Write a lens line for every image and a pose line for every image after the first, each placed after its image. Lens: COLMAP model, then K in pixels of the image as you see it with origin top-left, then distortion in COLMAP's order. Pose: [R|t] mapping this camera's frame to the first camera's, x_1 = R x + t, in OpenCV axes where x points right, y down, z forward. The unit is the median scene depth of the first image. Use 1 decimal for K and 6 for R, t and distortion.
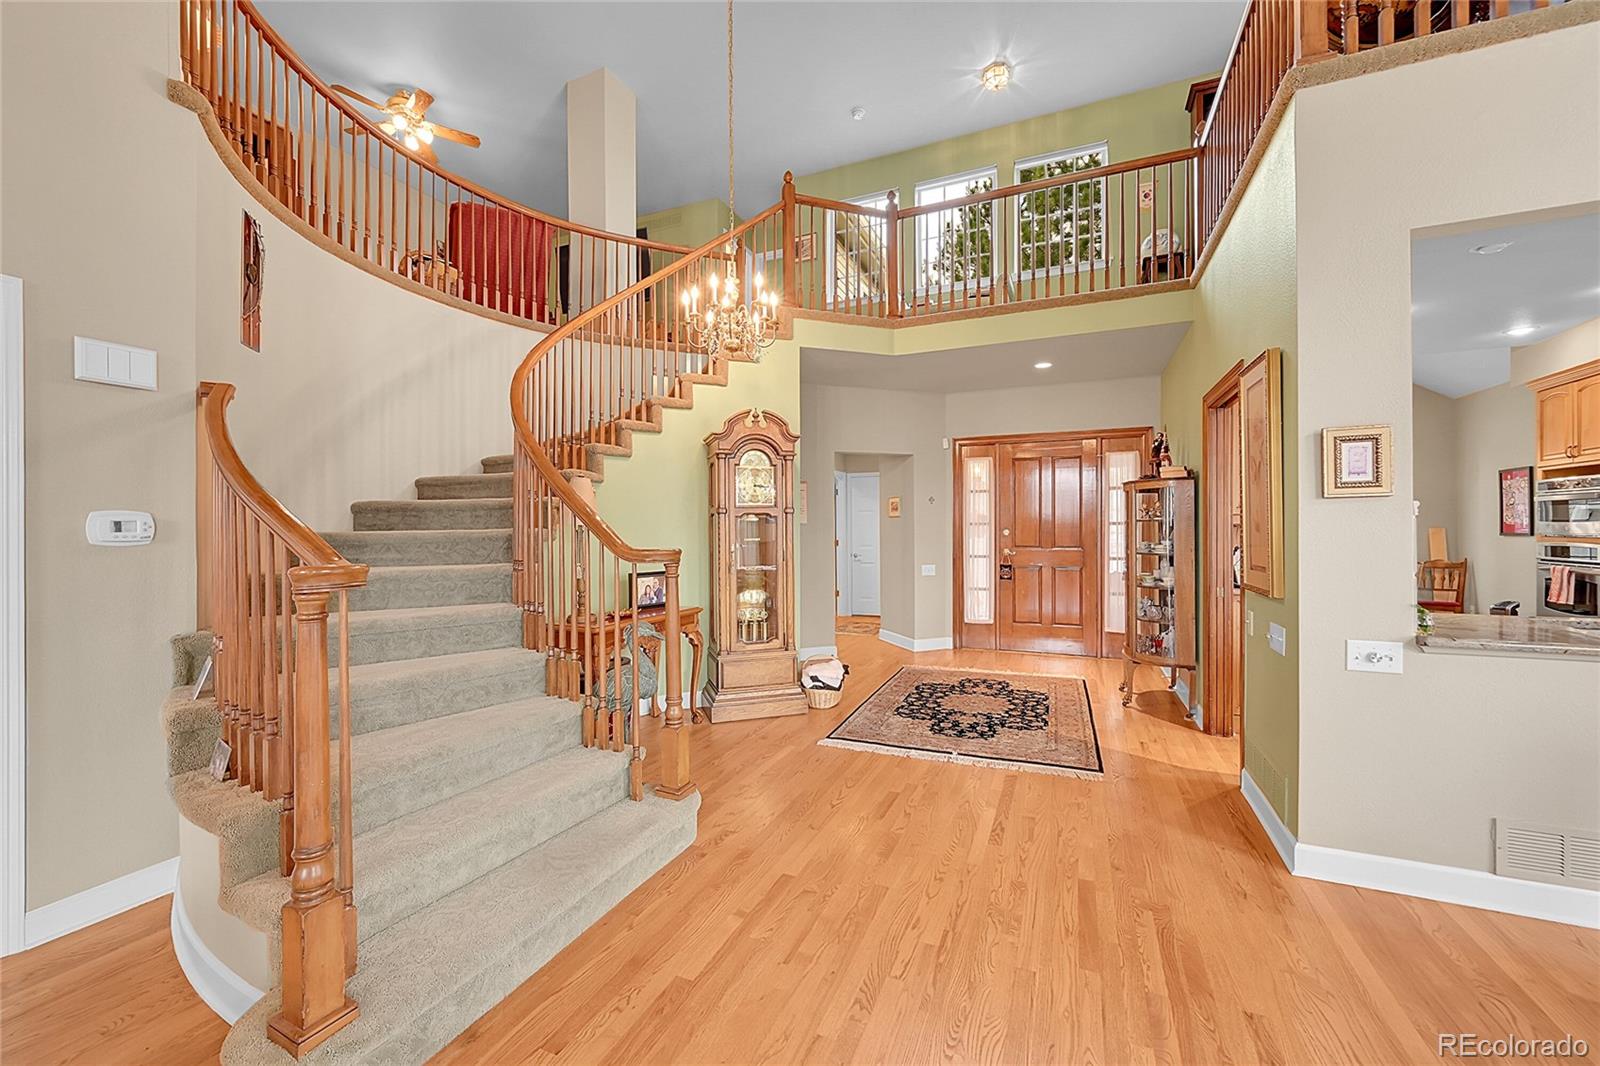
lens RADIAL K [[630.8, 0, 802.6], [0, 630.8, 534.4], [0, 0, 1]] dist [-0.003055, 0.000335]
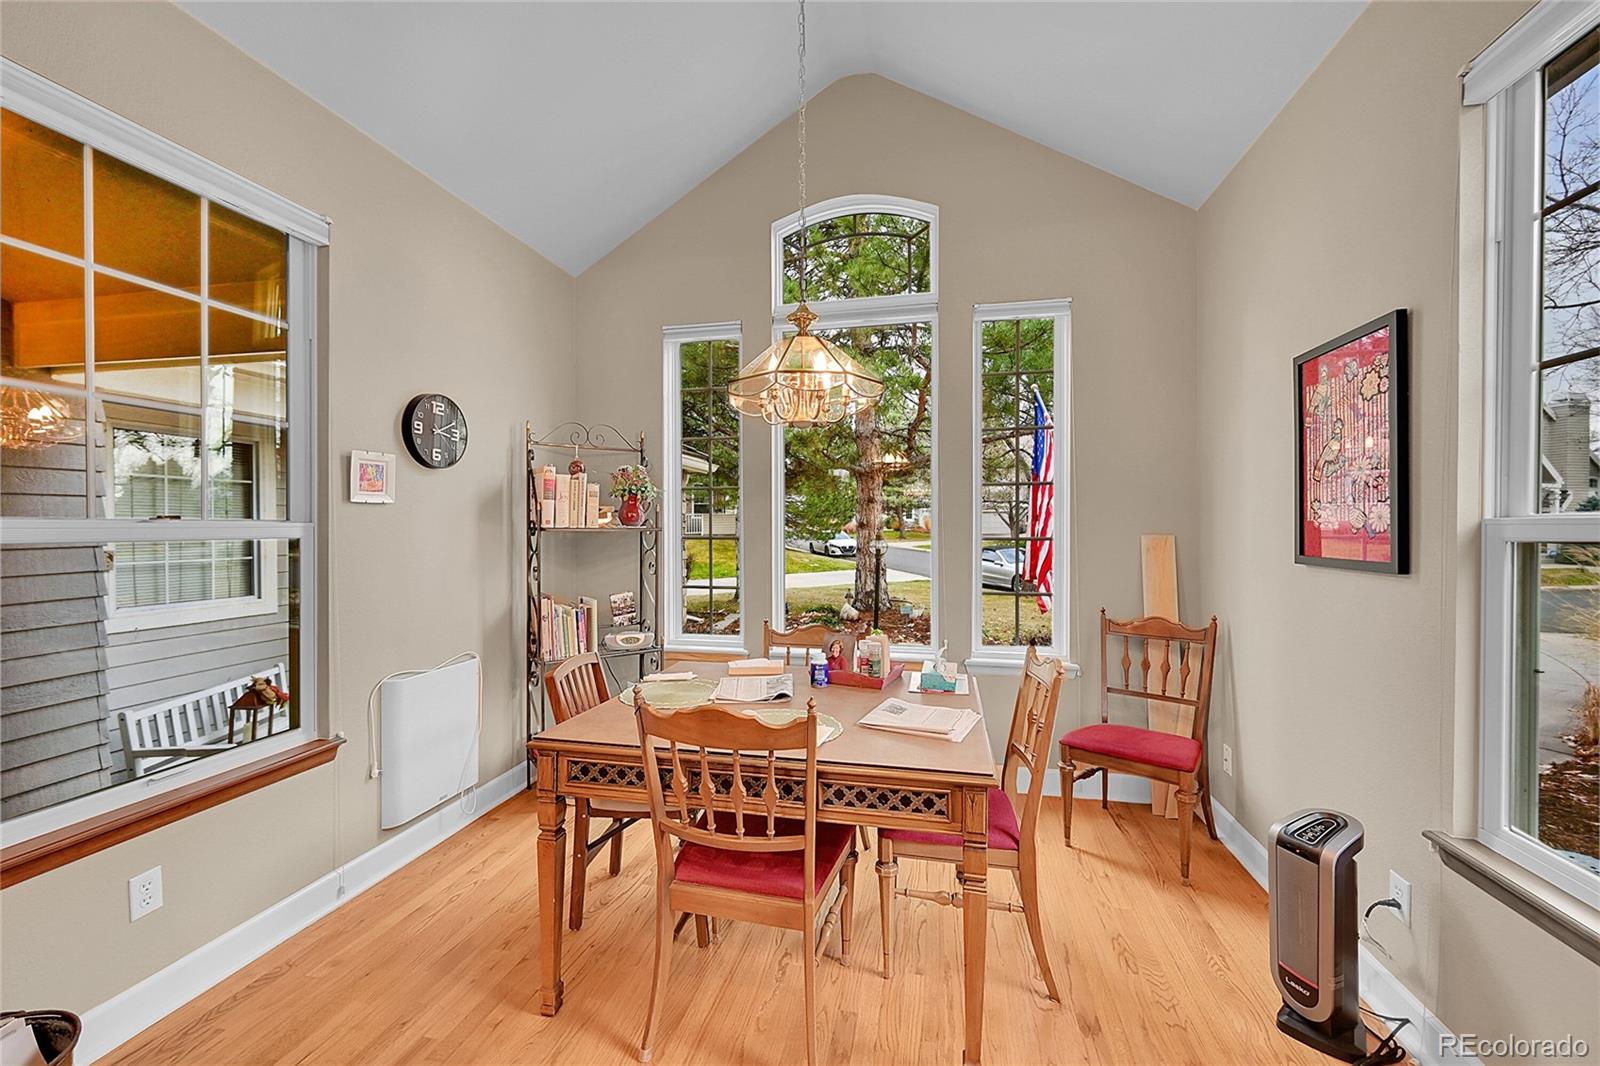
lens RADIAL K [[630.8, 0, 790.8], [0, 630.8, 530.9], [0, 0, 1]] dist [-0.003055, 0.000335]
pose [[0.984348, 0.002883, 0.176213, 1.209612], [-0.003132, 0.999994, 0.001133, -0.021756], [-0.176209, -0.001667, 0.984351, 1.104920]]
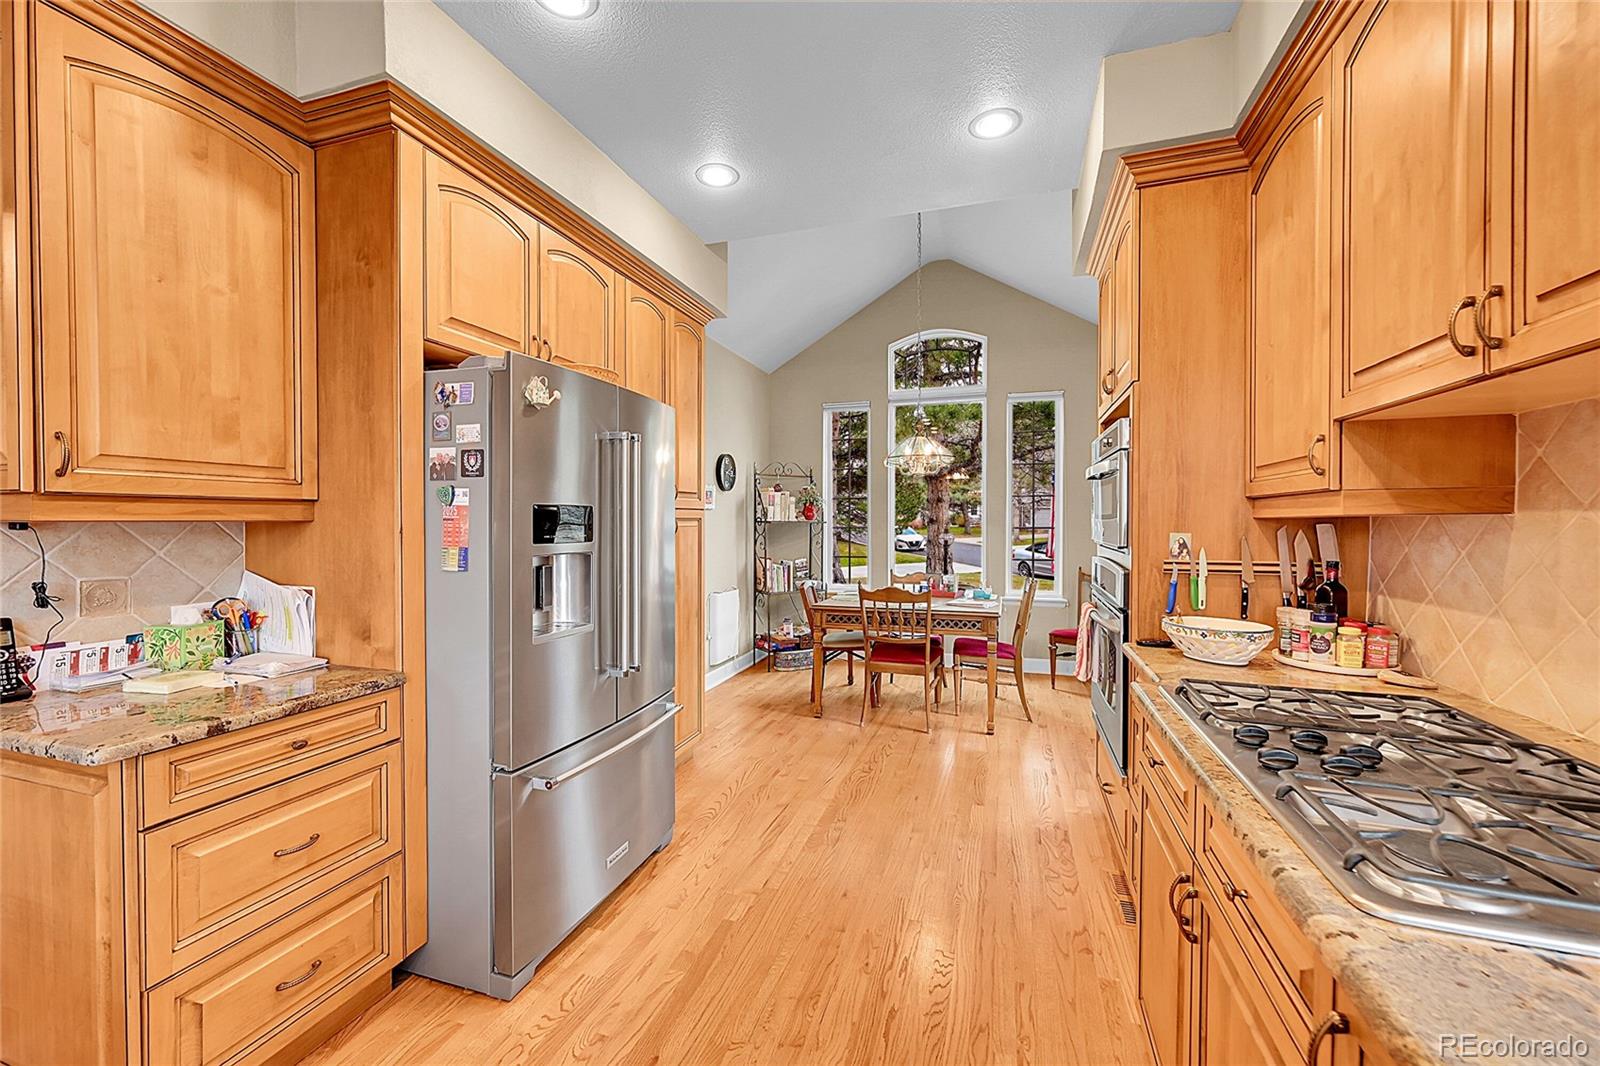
lens RADIAL K [[630.8, 0, 803.8], [0, 630.8, 530.5], [0, 0, 1]] dist [-0.003055, 0.000335]
pose [[0.995169, 0.003548, 0.098115, 1.019429], [-0.004222, 0.999969, 0.006656, -0.013278], [-0.098088, -0.007038, 0.995153, 0.573541]]
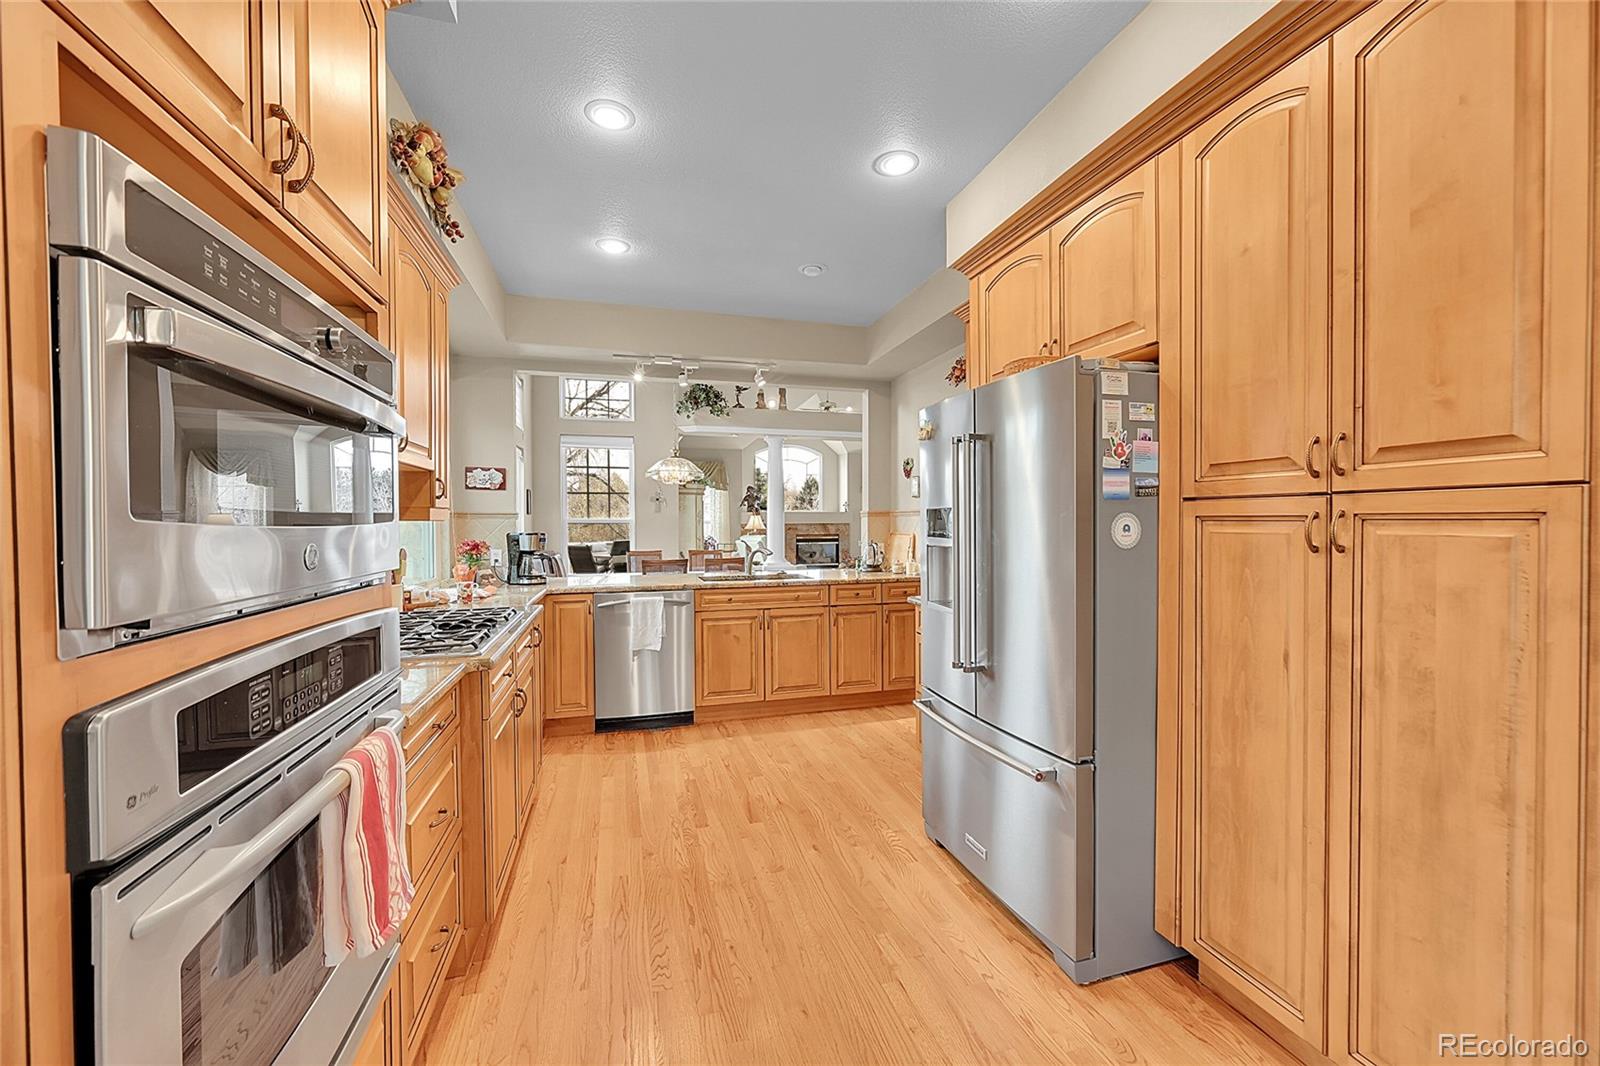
lens RADIAL K [[630.8, 0, 792.2], [0, 630.8, 528.7], [0, 0, 1]] dist [-0.003055, 0.000335]
pose [[-0.785257, 0.015845, -0.618967, 1.345321], [0.004143, 0.999785, 0.020339, -0.020862], [0.619156, 0.013407, -0.785154, 1.372164]]
